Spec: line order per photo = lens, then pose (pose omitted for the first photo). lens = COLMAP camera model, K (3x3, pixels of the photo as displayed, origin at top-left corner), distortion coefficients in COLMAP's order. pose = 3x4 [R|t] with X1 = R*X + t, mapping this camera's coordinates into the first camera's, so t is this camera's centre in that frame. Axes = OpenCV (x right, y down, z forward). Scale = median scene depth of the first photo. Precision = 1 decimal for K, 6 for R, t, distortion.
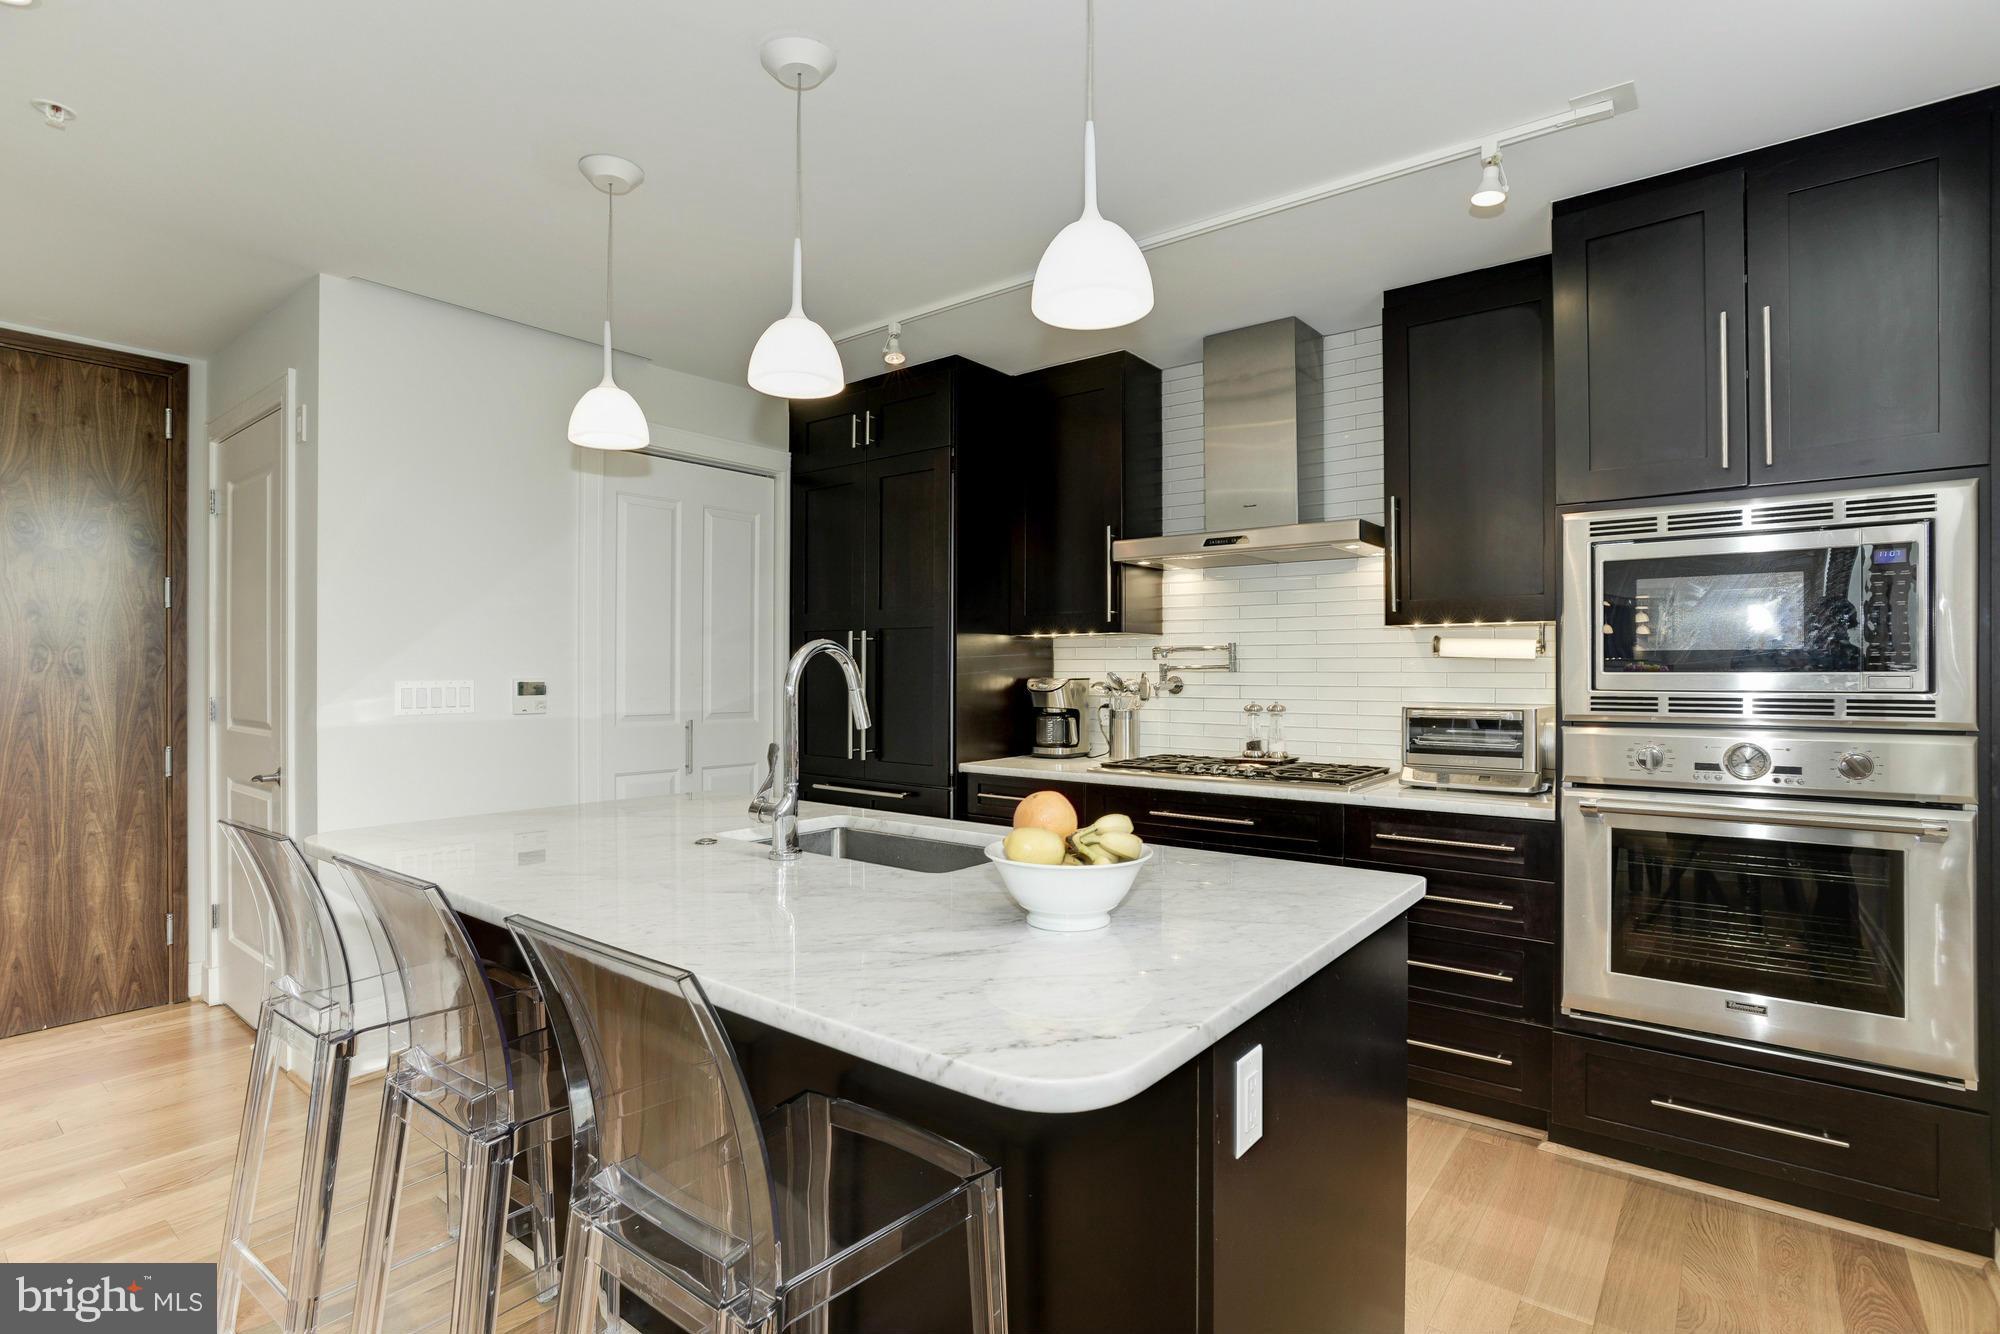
lens RADIAL K [[1067.2, 0, 1004.1], [0, 1067.2, 661.4], [0, 0, 1]] dist [0.000754, 0.042511]
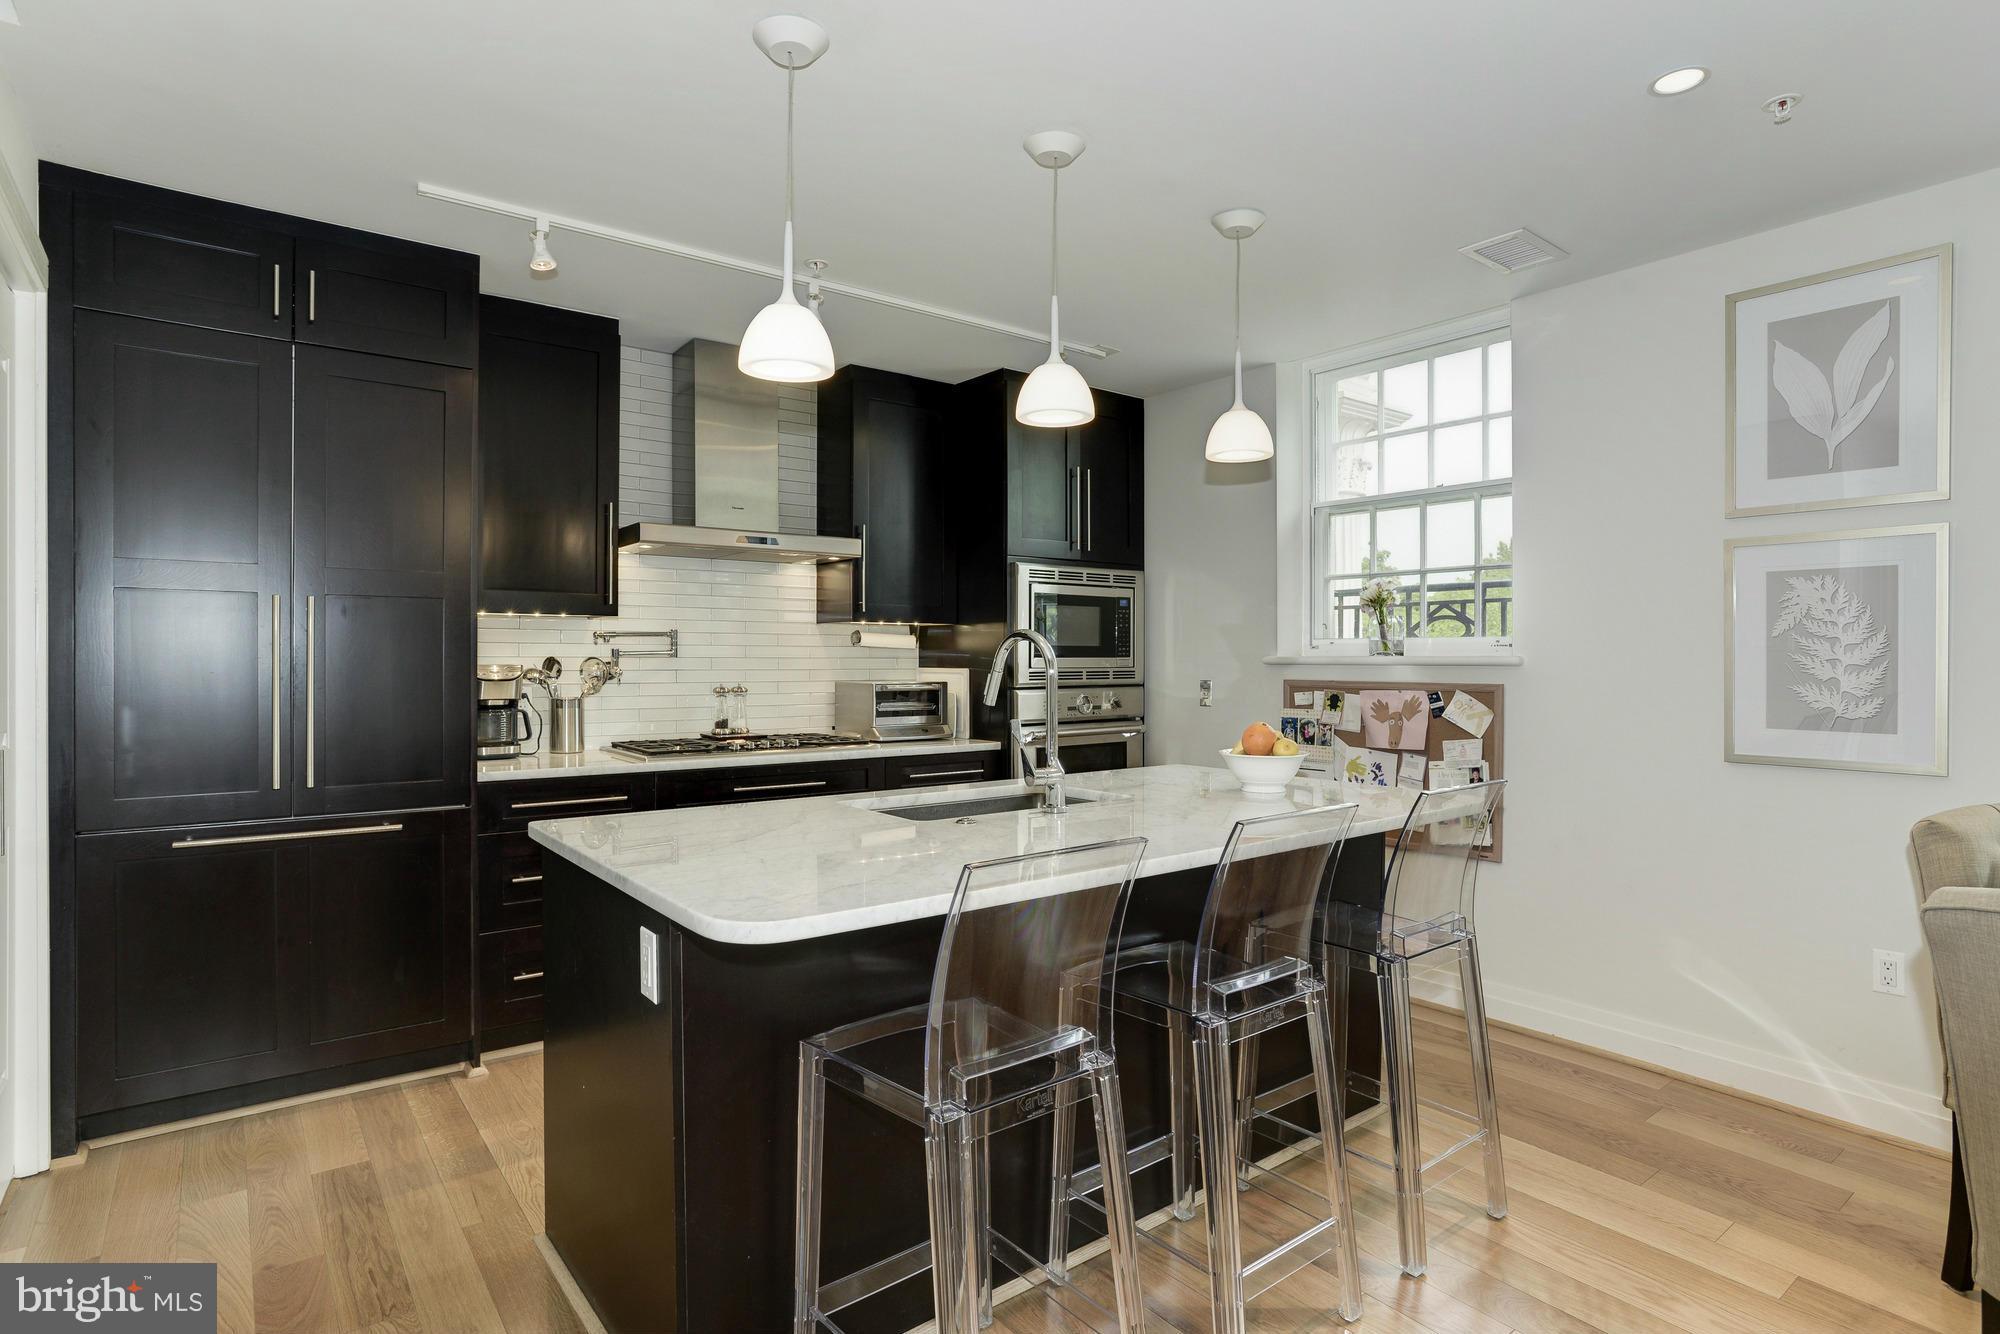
lens RADIAL K [[1067.2, 0, 1004.1], [0, 1067.2, 661.4], [0, 0, 1]] dist [0.000754, 0.042511]
pose [[0.222739, -0.005894, 0.974860, -0.878643], [-0.010804, 0.999905, 0.008514, 0.001402], [-0.974818, -0.012428, 0.222654, 0.526634]]
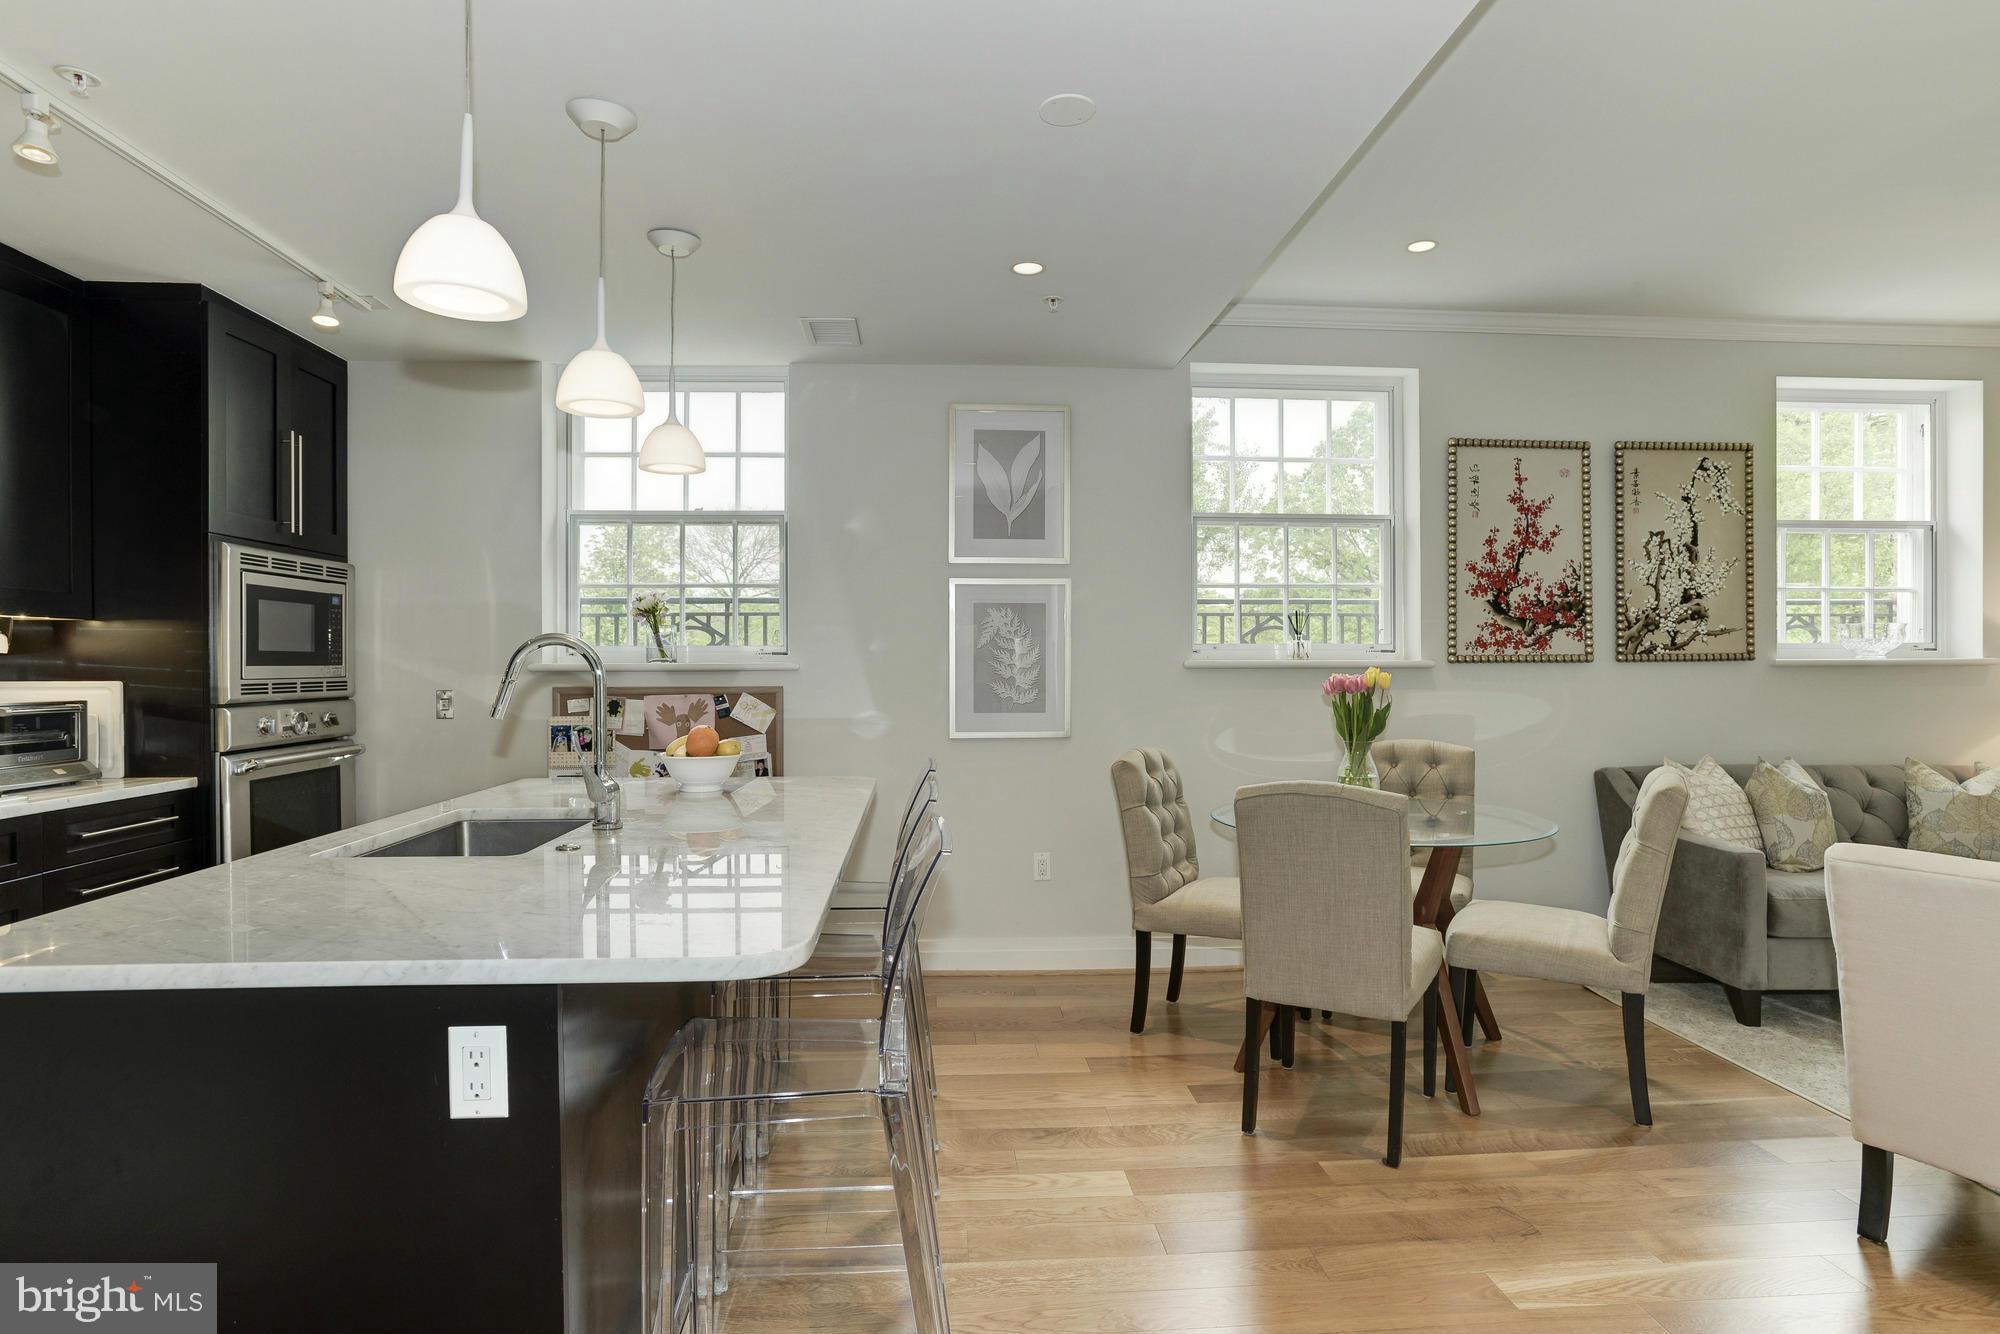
lens RADIAL K [[1067.2, 0, 1004.1], [0, 1067.2, 661.4], [0, 0, 1]] dist [0.000754, 0.042511]
pose [[-0.635117, 0.001144, 0.772415, -0.860729], [-0.006624, 0.999954, -0.006927, 0.005415], [-0.772388, -0.009516, -0.635080, 0.880187]]
